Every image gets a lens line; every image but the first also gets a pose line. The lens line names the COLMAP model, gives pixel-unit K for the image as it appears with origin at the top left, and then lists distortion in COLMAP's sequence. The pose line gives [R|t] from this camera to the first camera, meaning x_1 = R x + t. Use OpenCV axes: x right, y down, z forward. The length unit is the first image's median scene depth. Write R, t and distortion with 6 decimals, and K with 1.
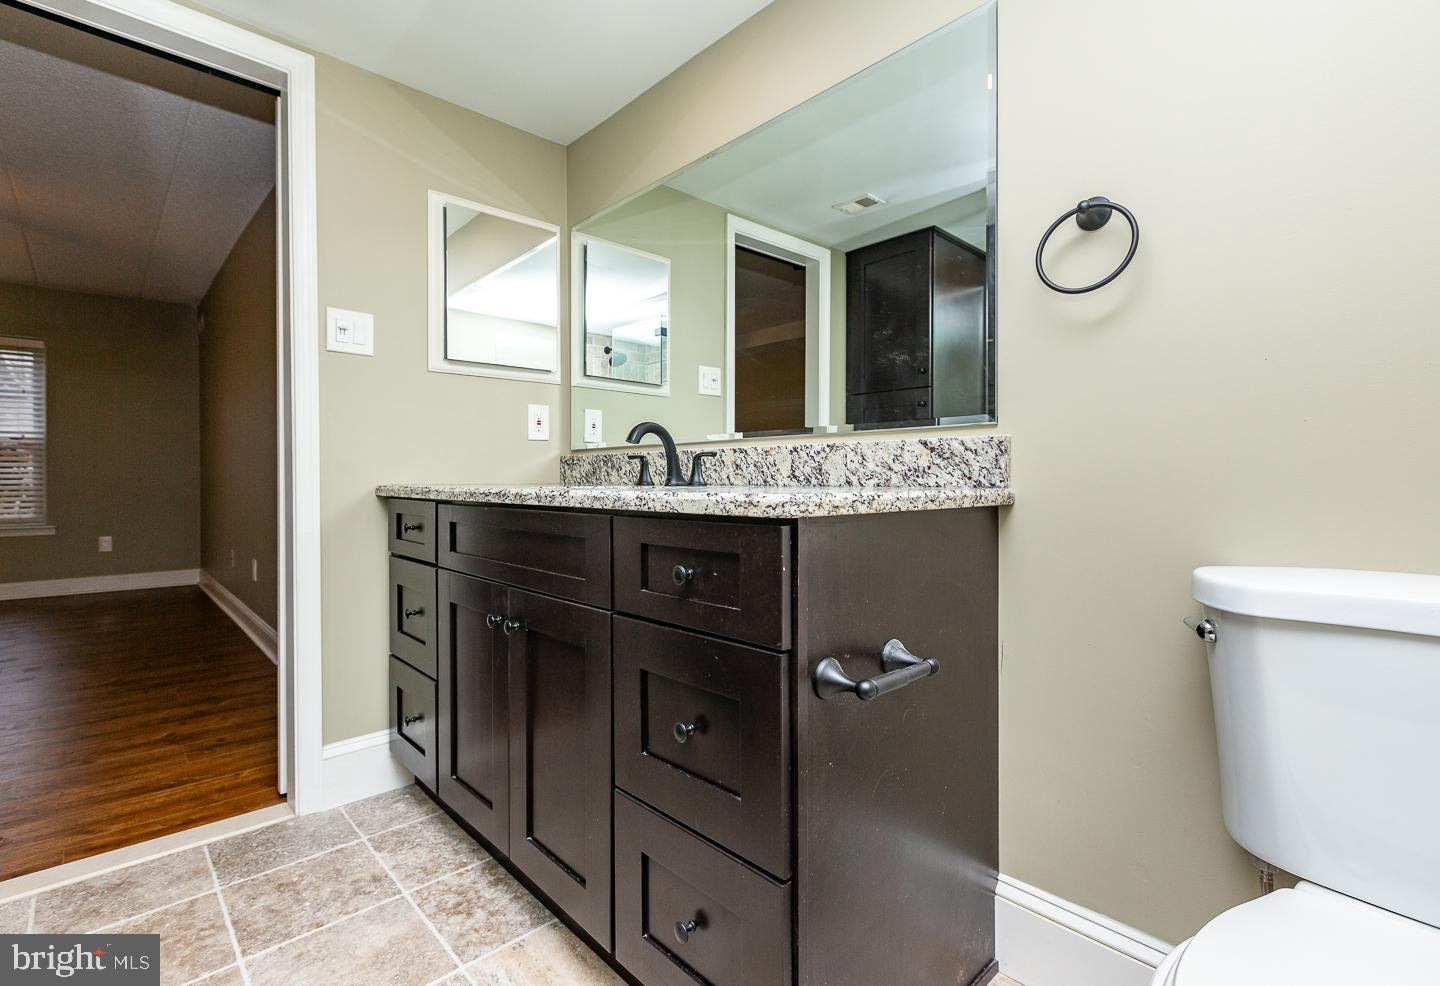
lens RADIAL K [[662.8, 0, 712.5], [0, 662.8, 484.9], [0, 0, 1]] dist [-0.001384, -0.000175]
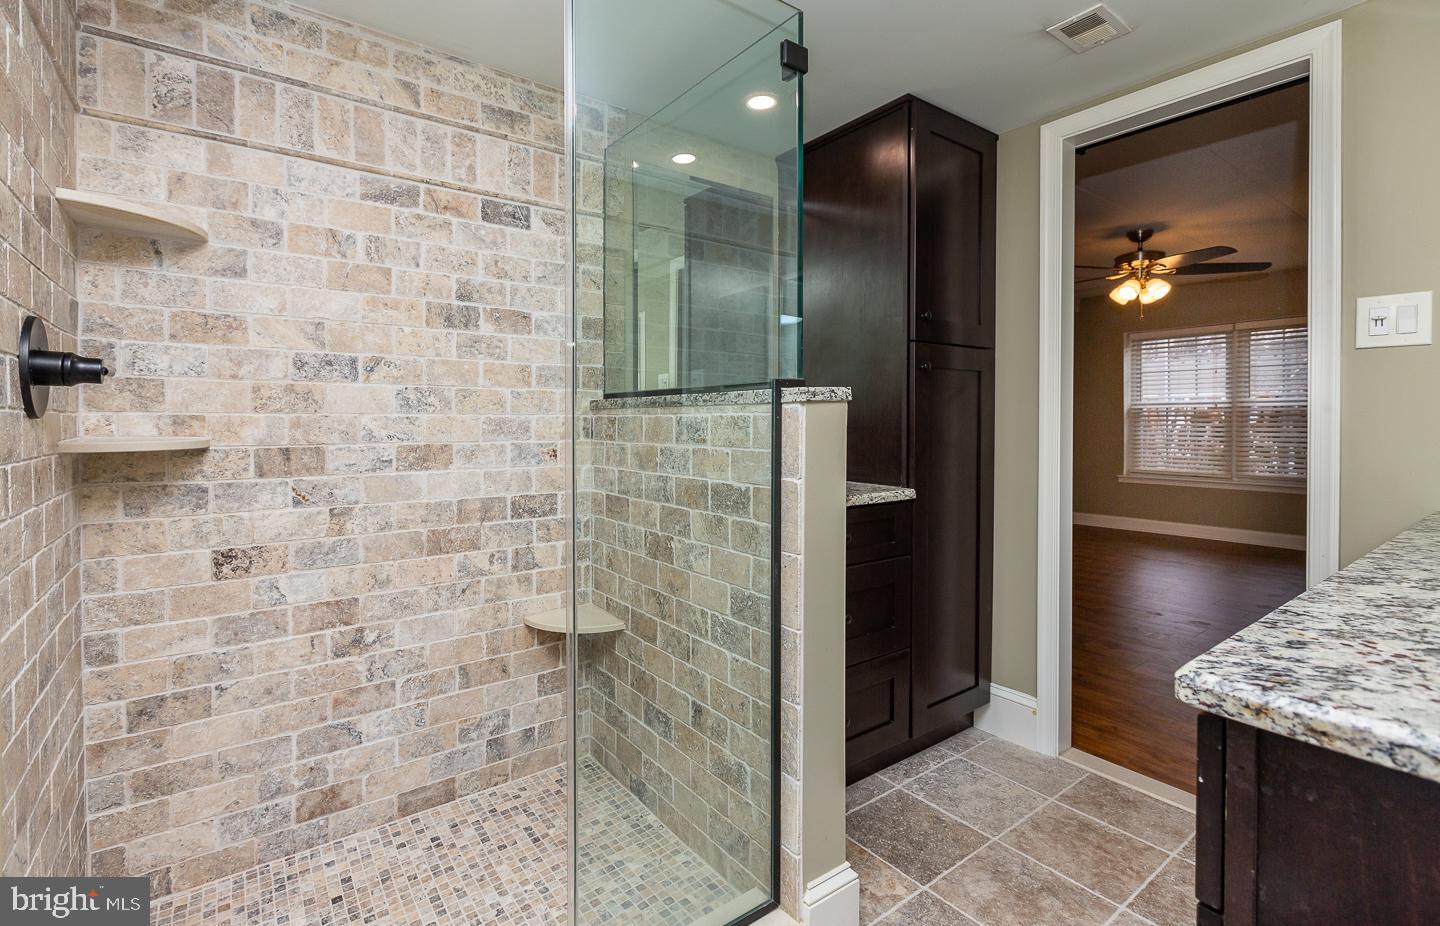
lens RADIAL K [[655.3, 0, 692.4], [0, 655.3, 426.7], [0, 0, 1]] dist [0.000607, 0.000355]
pose [[-0.123889, 0.010647, -0.992239, 0.465571], [-0.006710, 0.999911, 0.011567, -0.132439], [0.992273, 0.008091, -0.123806, 0.313781]]
